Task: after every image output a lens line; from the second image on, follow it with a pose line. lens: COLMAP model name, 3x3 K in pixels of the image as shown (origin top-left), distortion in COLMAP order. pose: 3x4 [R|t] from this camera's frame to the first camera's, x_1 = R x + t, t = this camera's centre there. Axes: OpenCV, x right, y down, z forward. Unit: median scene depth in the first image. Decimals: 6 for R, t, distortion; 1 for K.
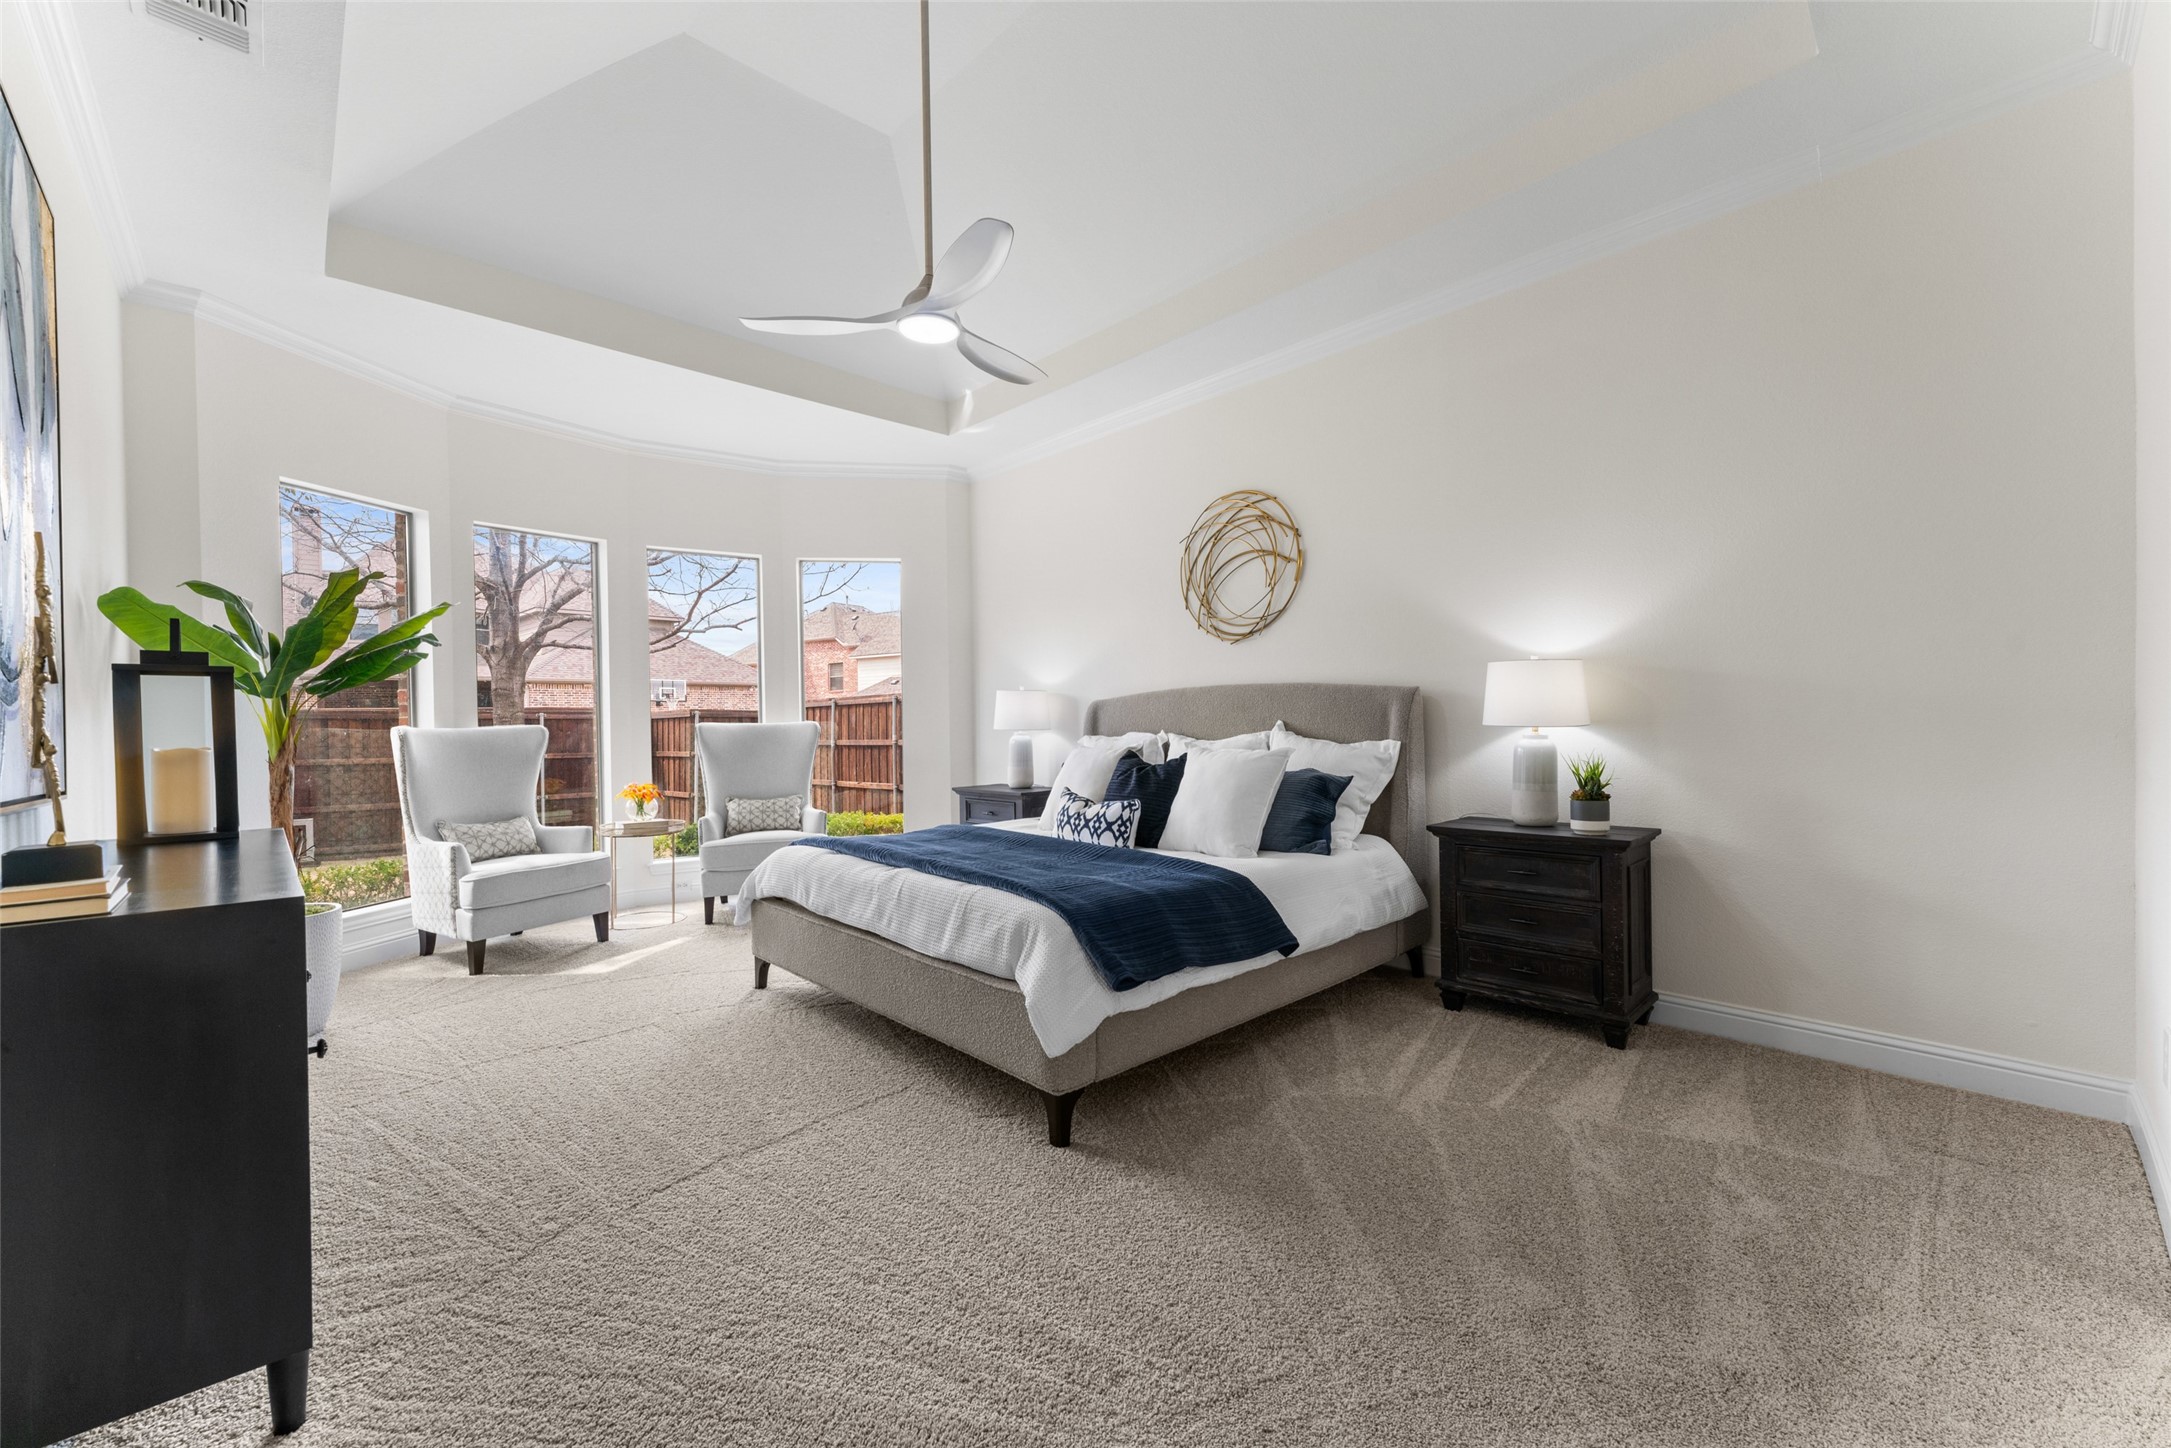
lens RADIAL K [[852.4, 0, 1085.0], [0, 852.4, 724.2], [0, 0, 1]] dist [0.003433, 0.000370]
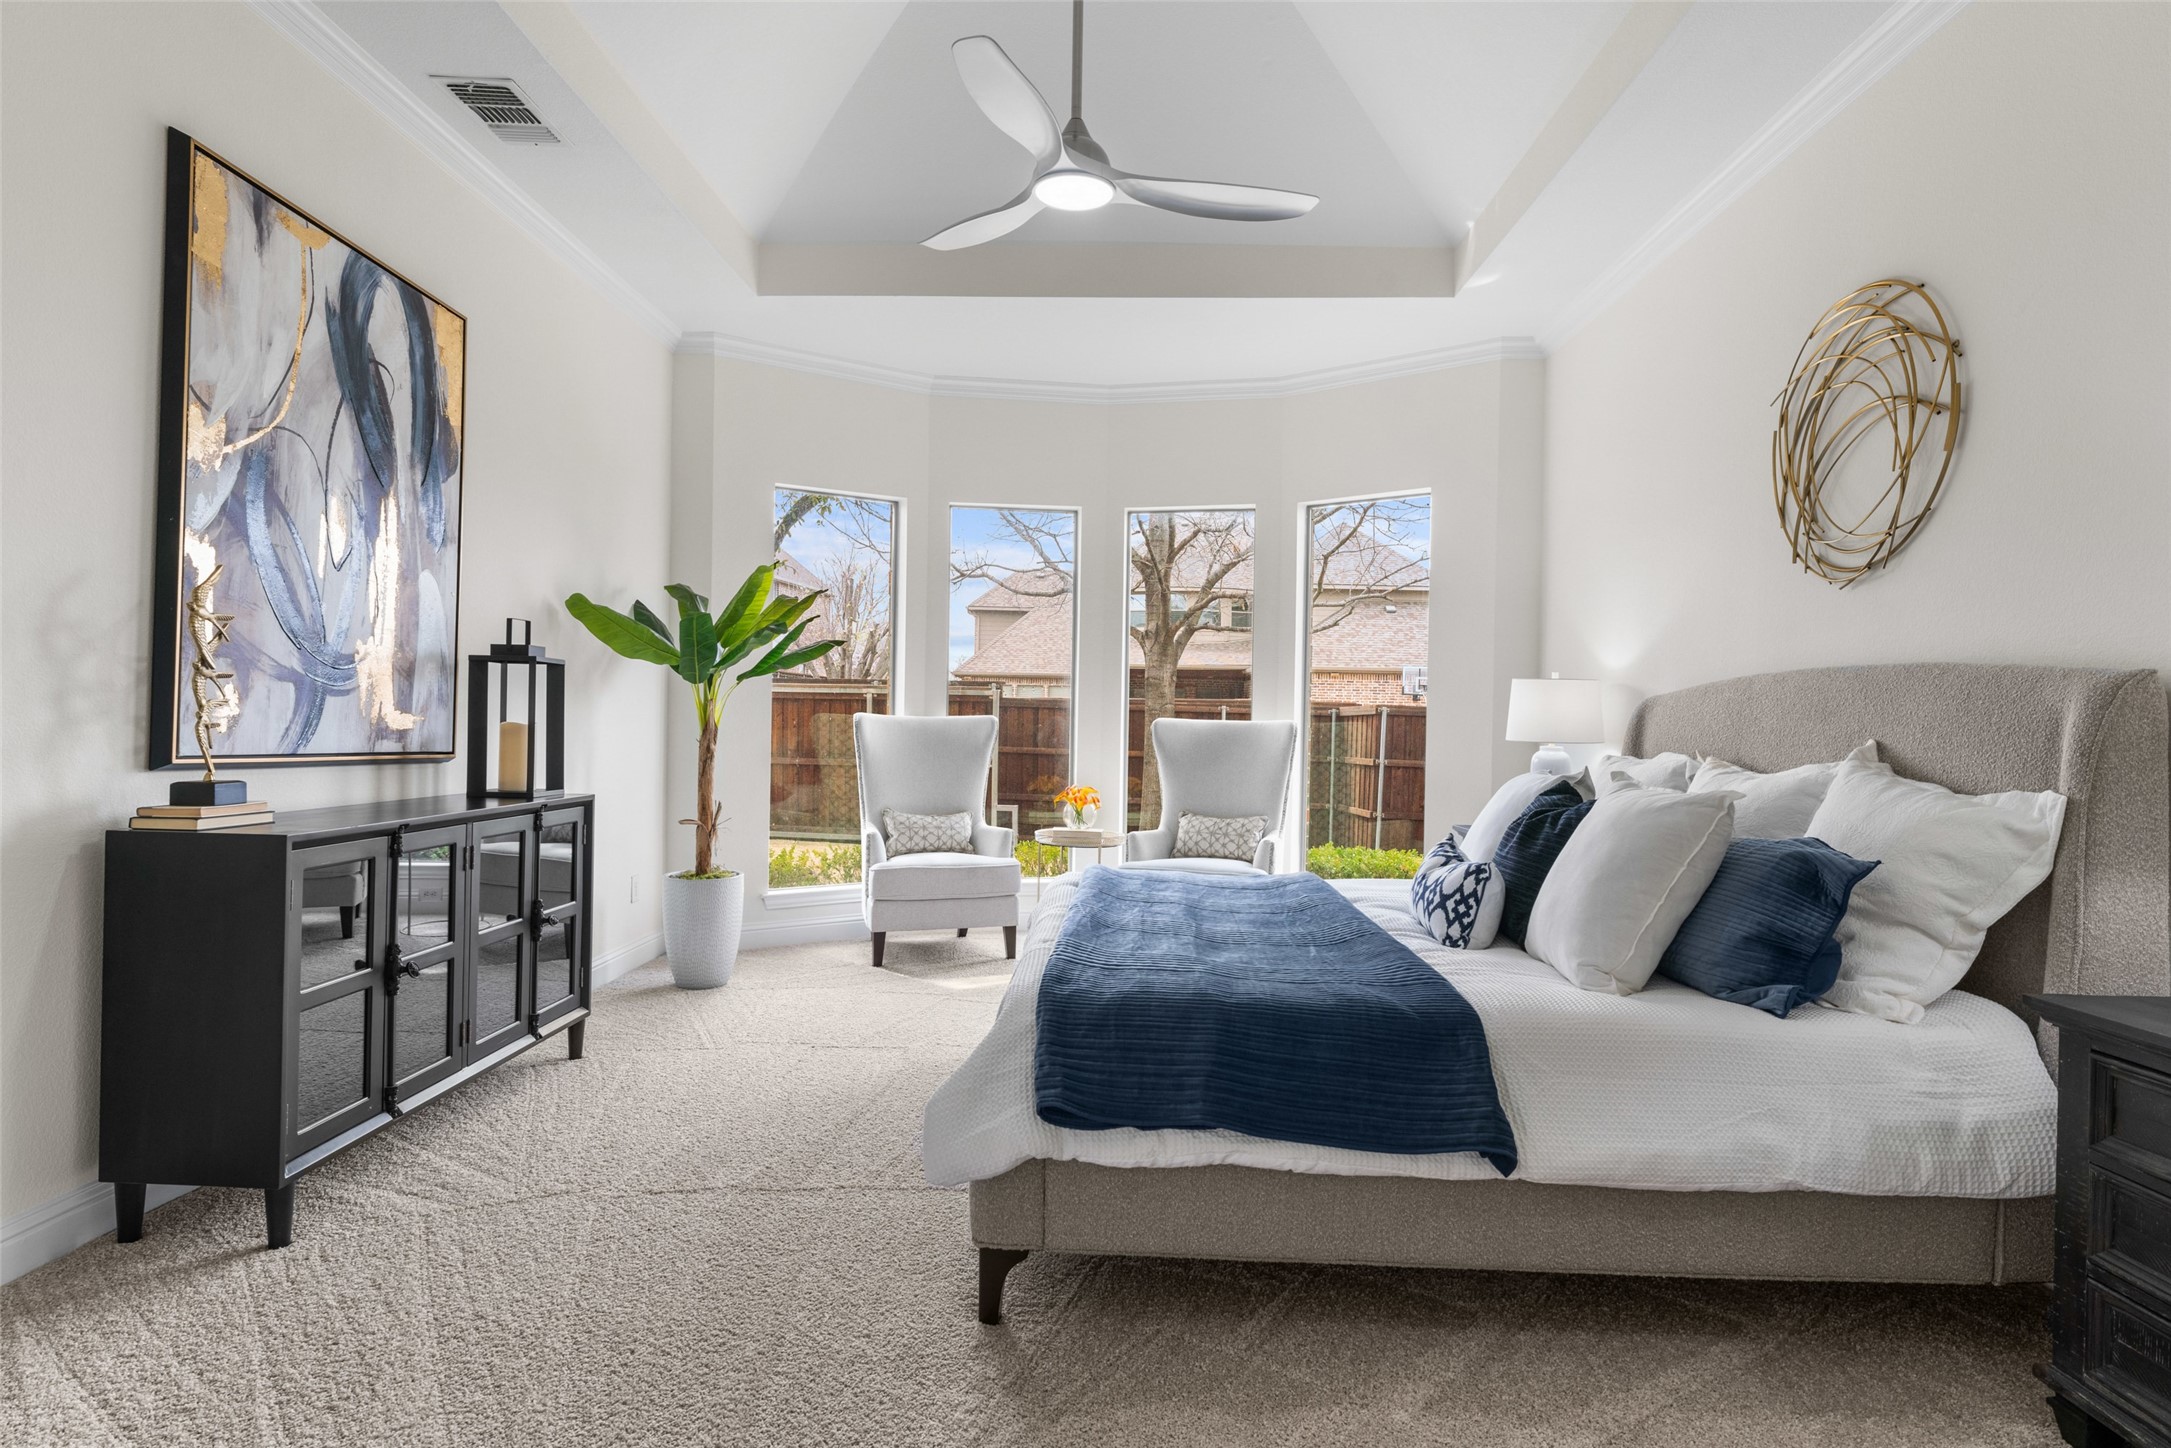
lens RADIAL K [[1174.3, 0, 1088.9], [0, 1174.3, 724.0], [0, 0, 1]] dist [0.001795, -0.000751]
pose [[0.706864, 0.028974, -0.706755, 0.376464], [-0.031561, 0.999458, 0.009408, -0.005640], [0.706645, 0.015656, 0.707396, 0.194888]]
